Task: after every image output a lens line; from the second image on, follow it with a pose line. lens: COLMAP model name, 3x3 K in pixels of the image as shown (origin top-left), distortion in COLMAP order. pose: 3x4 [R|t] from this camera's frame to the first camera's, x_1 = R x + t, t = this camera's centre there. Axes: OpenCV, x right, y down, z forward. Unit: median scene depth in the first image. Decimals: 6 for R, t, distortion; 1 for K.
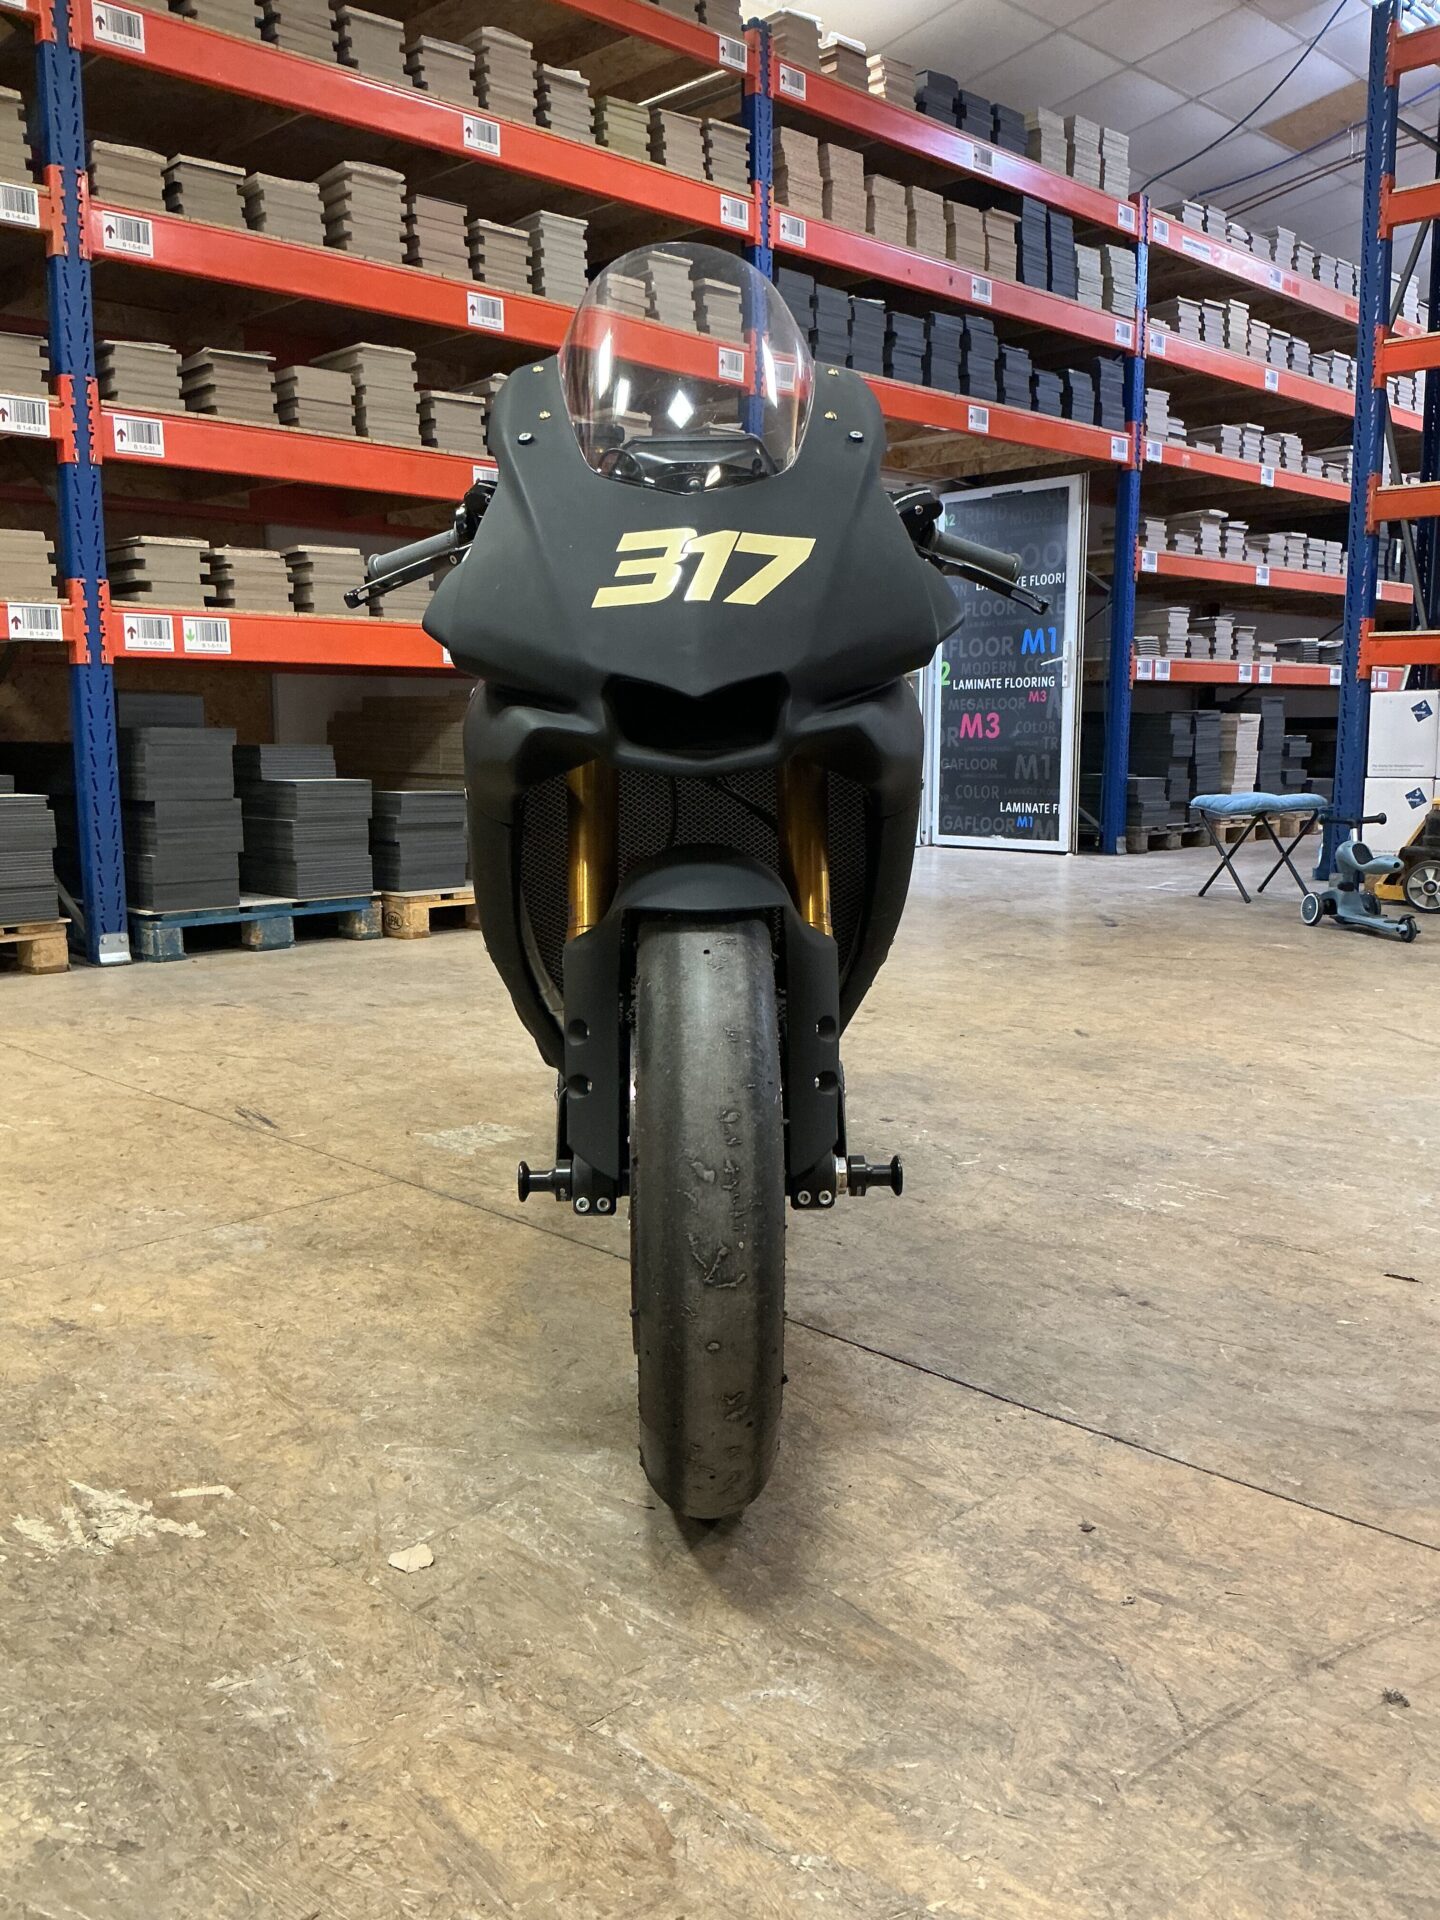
lens RADIAL K [[1591.4, 0, 712.1], [0, 1591.4, 956.9], [0, 0, 1]] dist [0.097256, -0.215436]
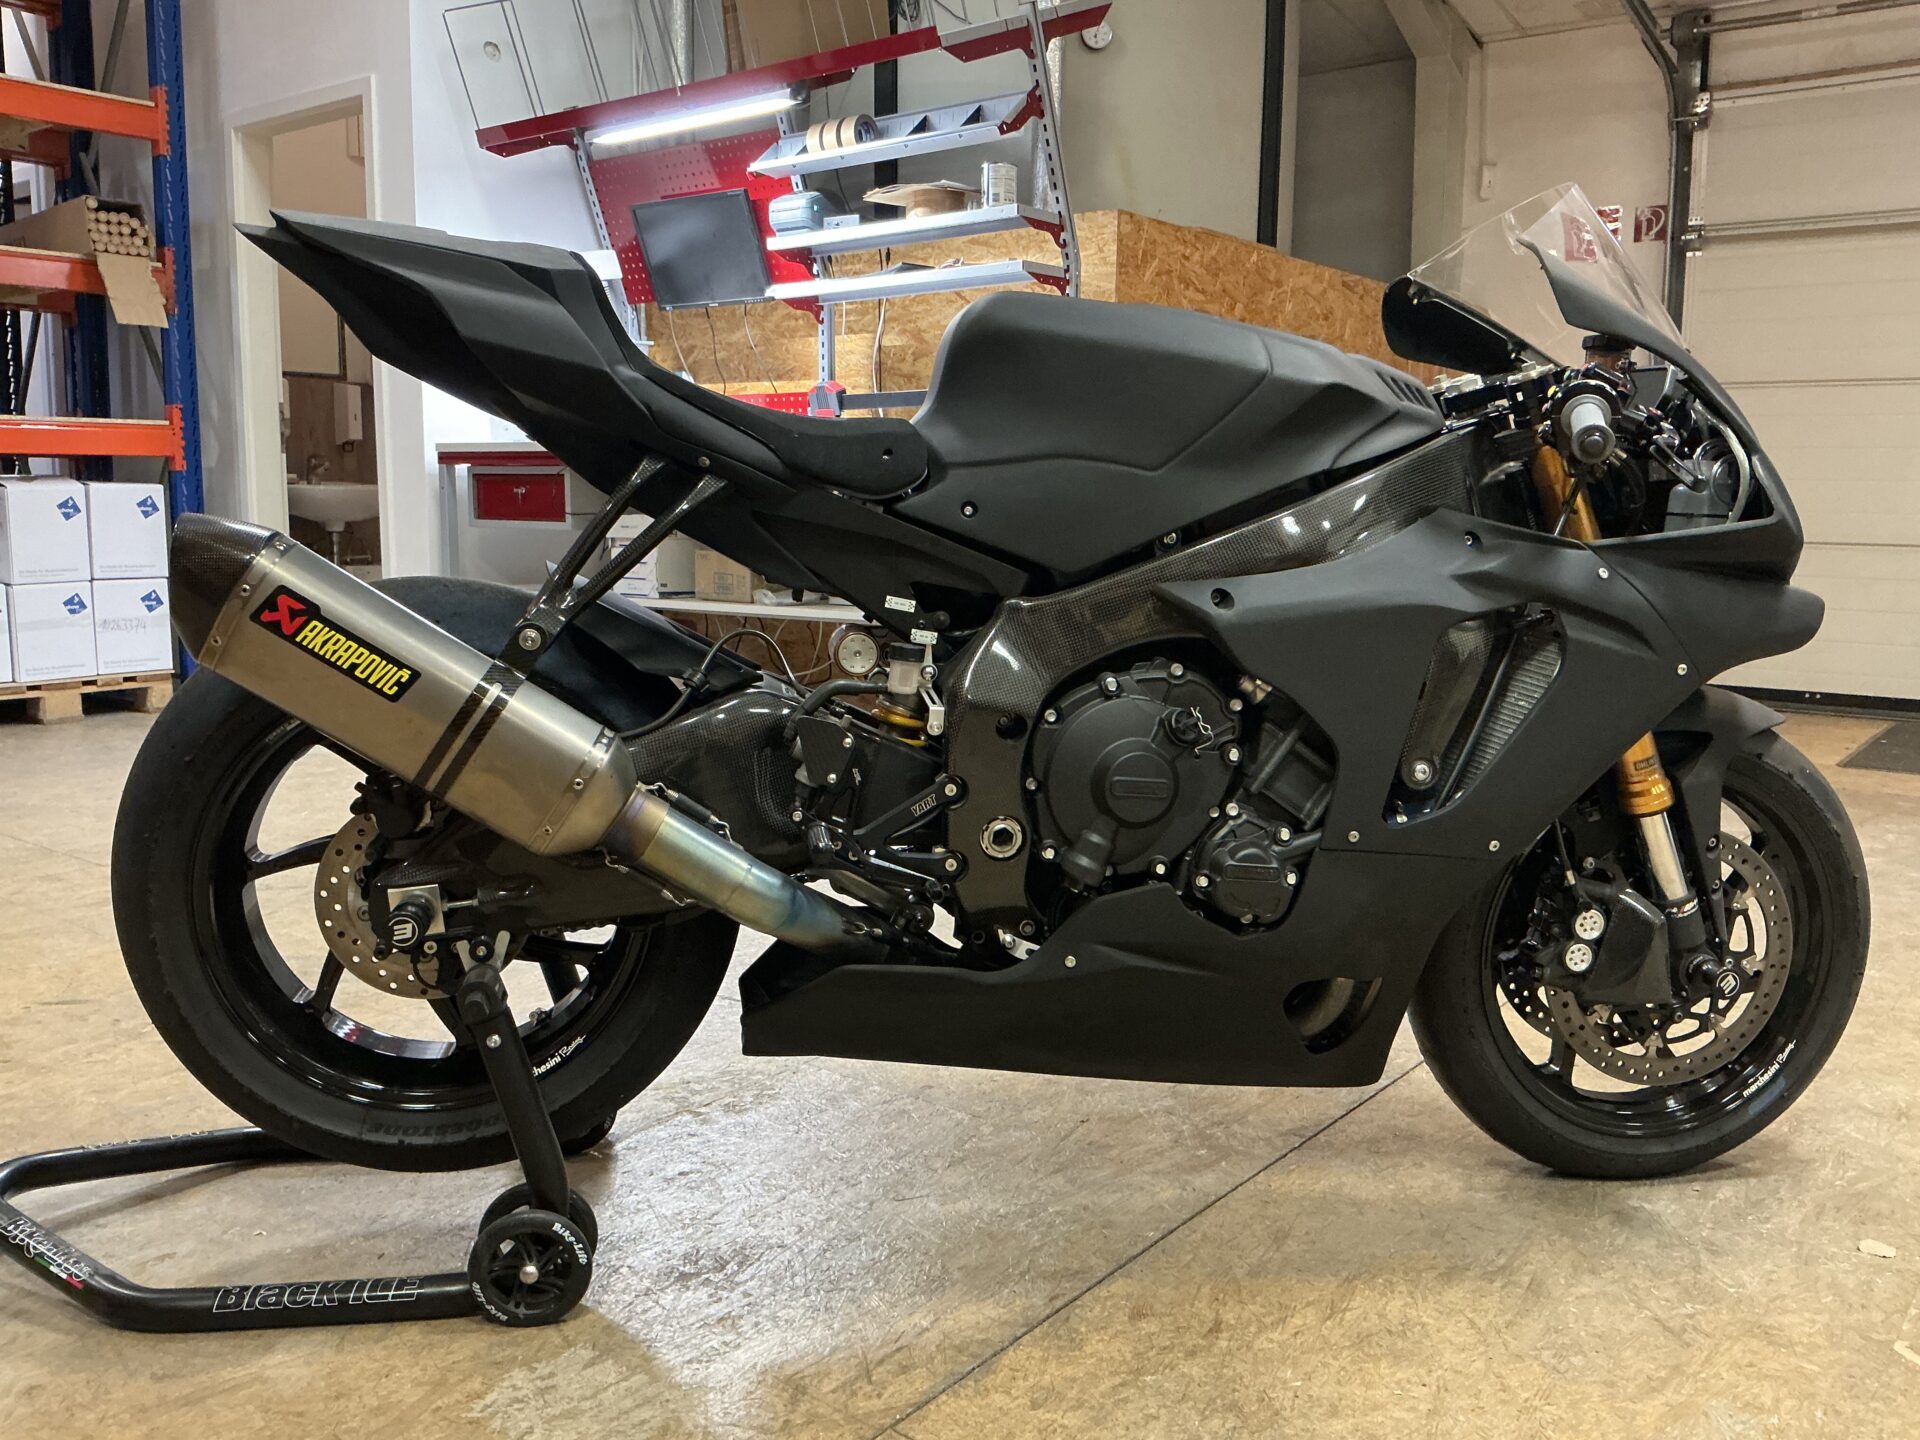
lens RADIAL K [[1618.6, 0, 960.0], [0, 1618.6, 720.0], [0, 0, 1]] dist [0.120469, -0.274515]
pose [[-0.131466, -0.131370, 0.982578, -0.872447], [0.133823, 0.979755, 0.148898, -0.221700], [-0.982246, 0.151067, -0.111224, 1.195672]]
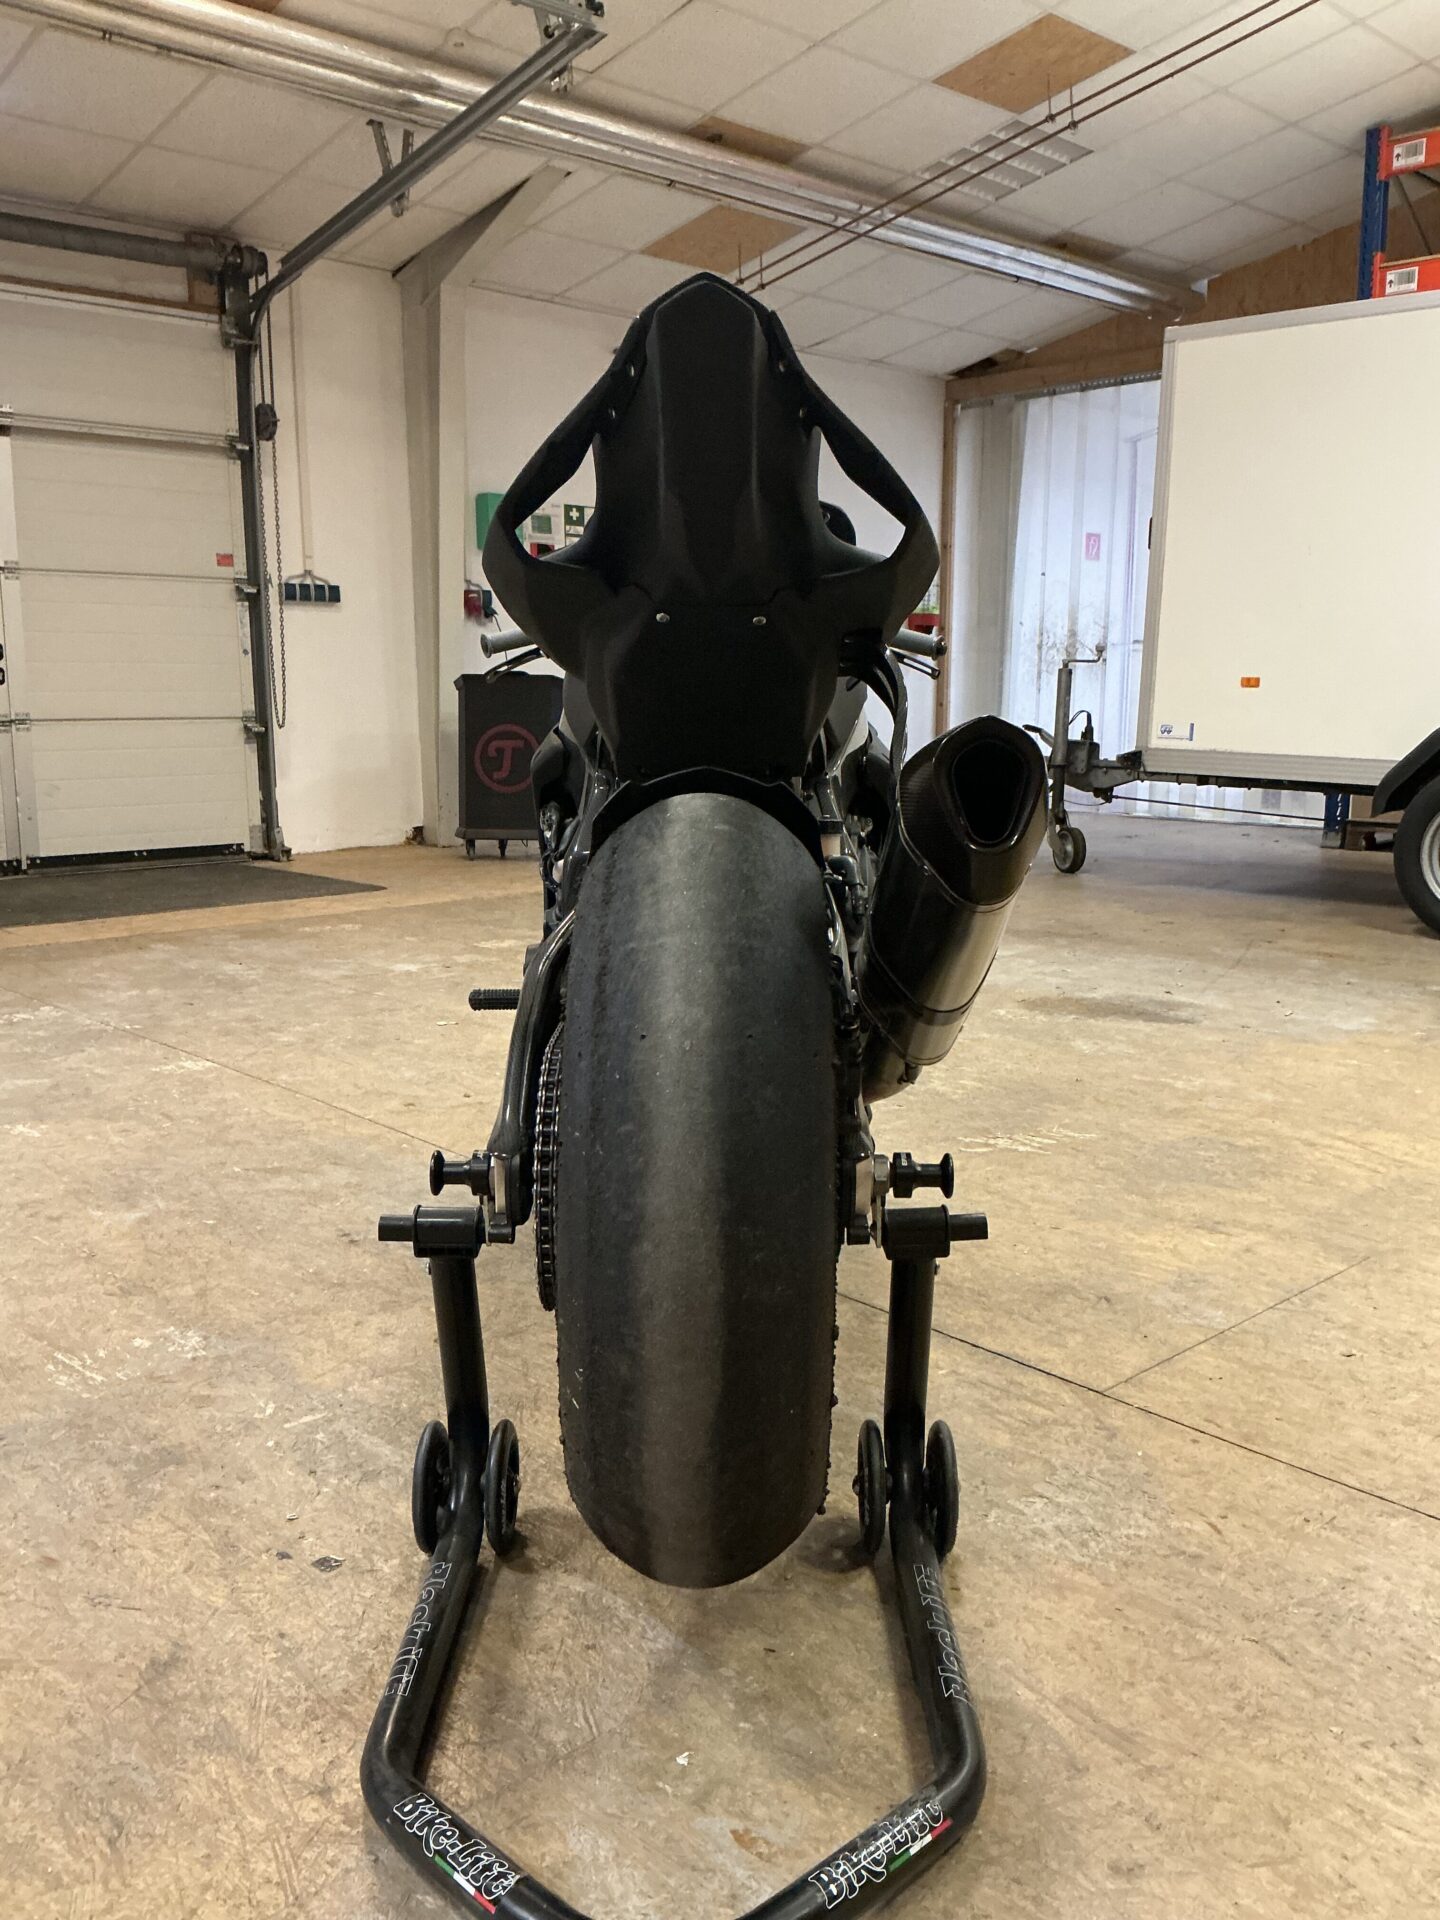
lens RADIAL K [[1598.0, 0, 727.4], [0, 1598.0, 899.4], [0, 0, 1]] dist [0.089737, -0.194246]
pose [[-0.999798, -0.000636, 0.020064, -0.042444], [0.004920, 0.961264, 0.275587, -0.344370], [-0.019462, 0.275630, -0.961067, 1.983289]]
